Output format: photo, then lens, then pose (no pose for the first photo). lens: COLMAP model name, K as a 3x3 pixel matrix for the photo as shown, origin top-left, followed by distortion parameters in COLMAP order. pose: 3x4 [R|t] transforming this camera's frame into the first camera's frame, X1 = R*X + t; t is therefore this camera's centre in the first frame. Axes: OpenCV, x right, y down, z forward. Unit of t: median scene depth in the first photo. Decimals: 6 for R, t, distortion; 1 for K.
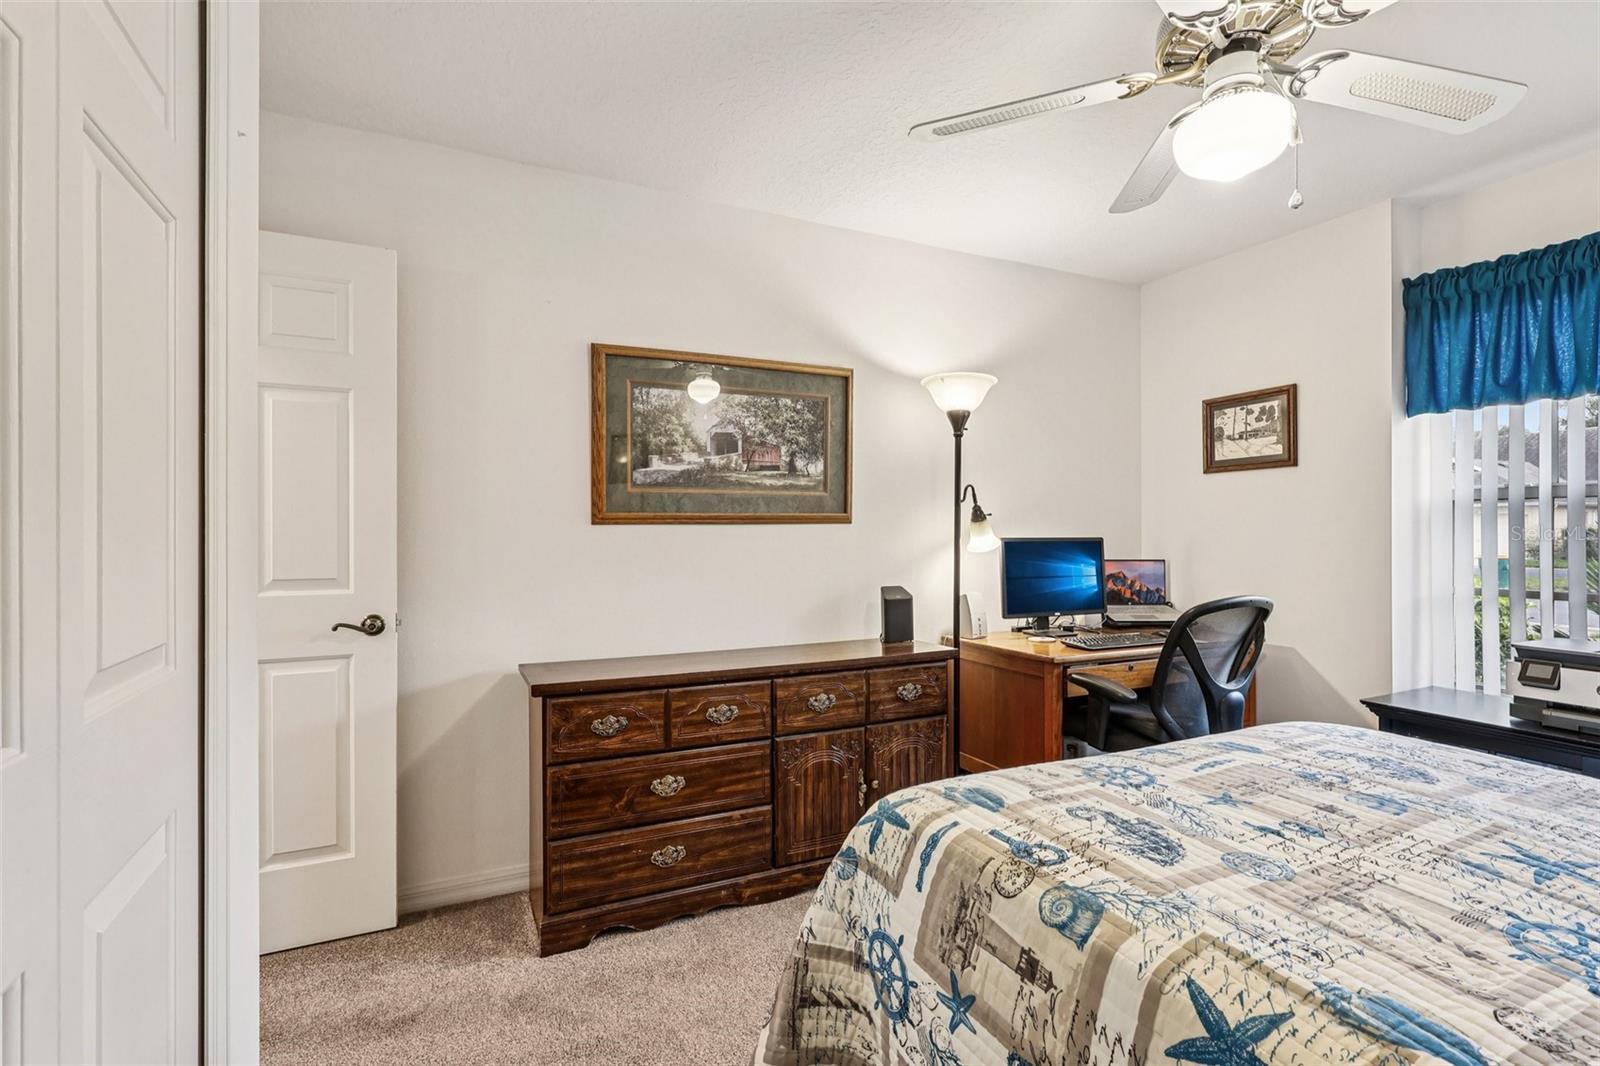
lens RADIAL K [[742.1, 0, 794.0], [0, 742.1, 533.4], [0, 0, 1]] dist [-0.004295, -0.000362]
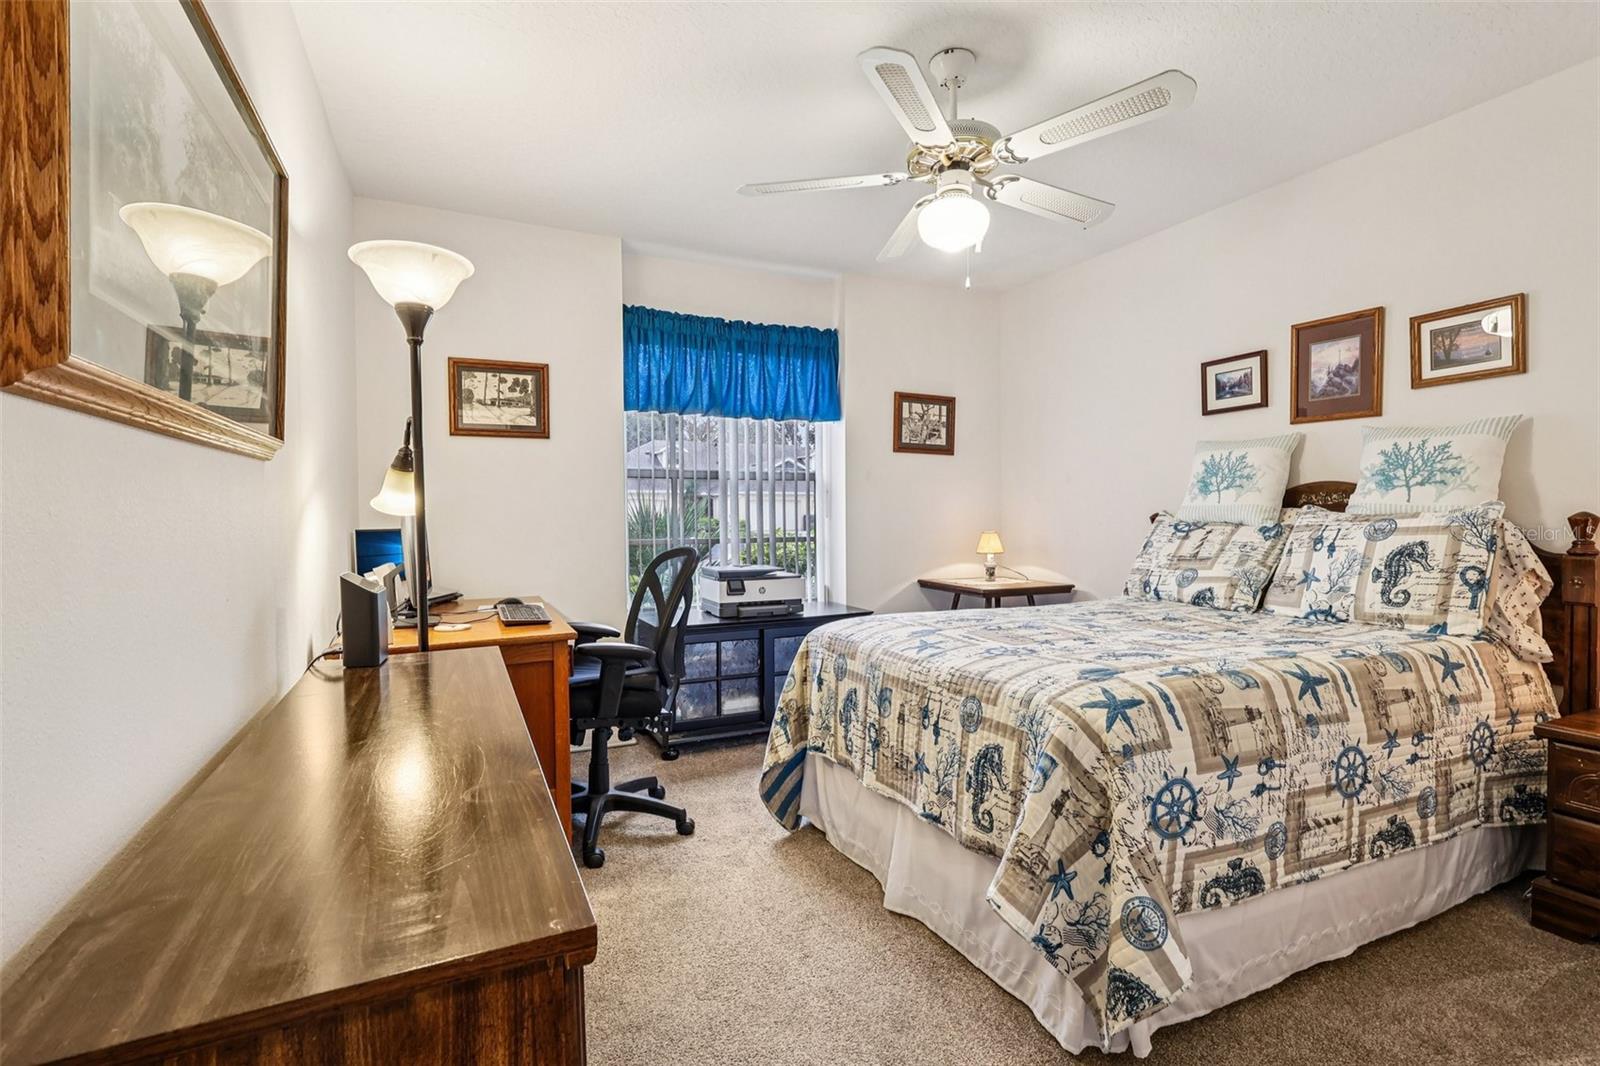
lens RADIAL K [[742.1, 0, 796.9], [0, 742.1, 526.0], [0, 0, 1]] dist [-0.004295, -0.000362]
pose [[-0.004799, -0.011175, 0.999926, -0.443950], [0.002805, 0.999933, 0.011188, 0.029409], [-0.999985, 0.002859, -0.004767, 0.631475]]
